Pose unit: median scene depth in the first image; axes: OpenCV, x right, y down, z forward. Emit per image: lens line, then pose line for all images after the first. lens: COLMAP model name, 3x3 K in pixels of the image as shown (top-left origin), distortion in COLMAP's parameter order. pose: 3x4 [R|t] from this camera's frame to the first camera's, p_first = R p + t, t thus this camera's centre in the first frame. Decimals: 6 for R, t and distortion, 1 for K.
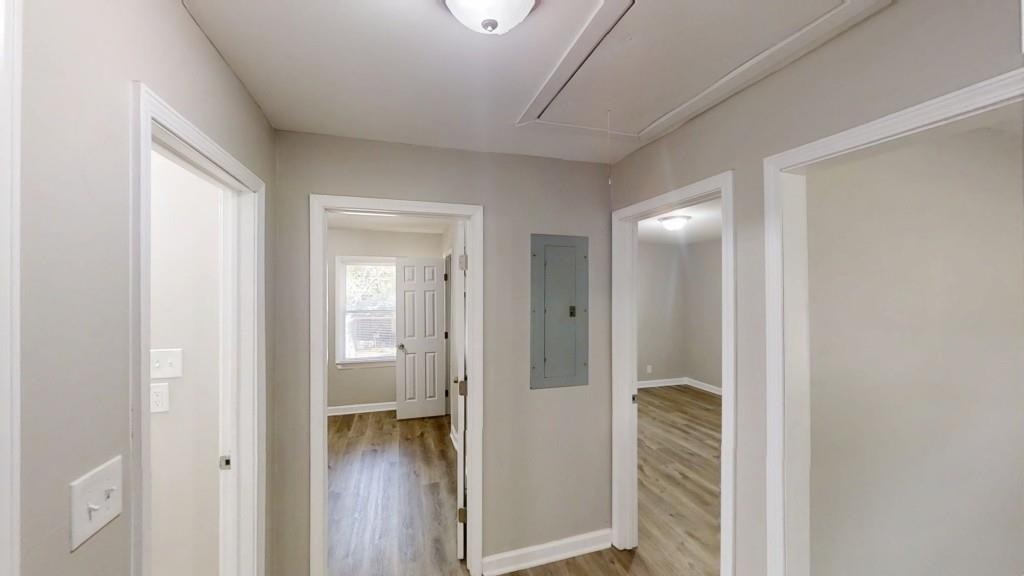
lens RADIAL K [[379.6, 0, 512.0], [0, 379.6, 288.0], [0, 0, 1]] dist [0.000264, 0.000074]
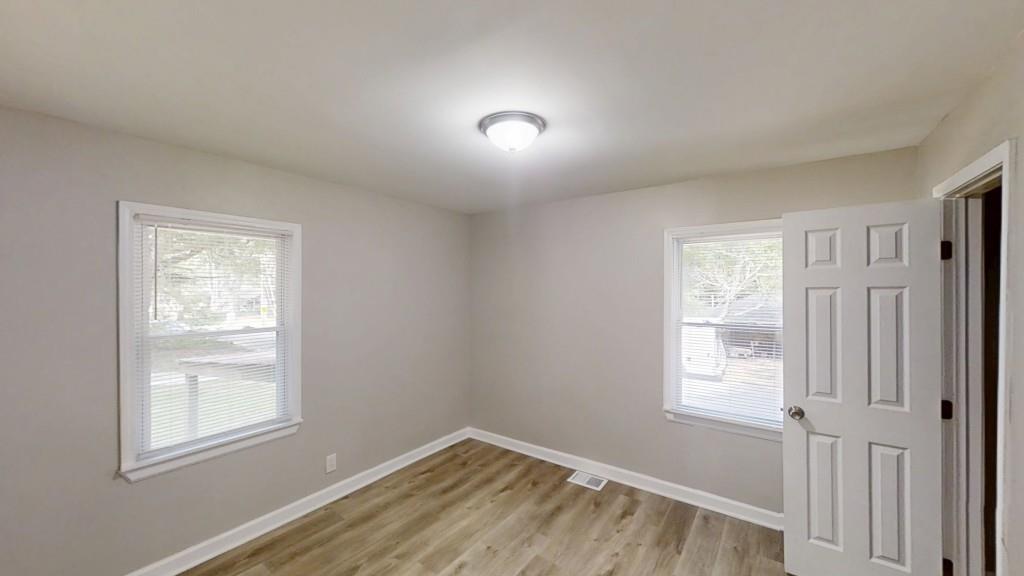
lens RADIAL K [[379.6, 0, 512.0], [0, 379.6, 288.0], [0, 0, 1]] dist [0.000264, 0.000074]
pose [[0.609338, 0.000595, -0.792910, -0.138146], [0.003013, 0.999991, 0.003066, 0.005422], [0.792905, -0.004257, 0.609330, 0.451266]]
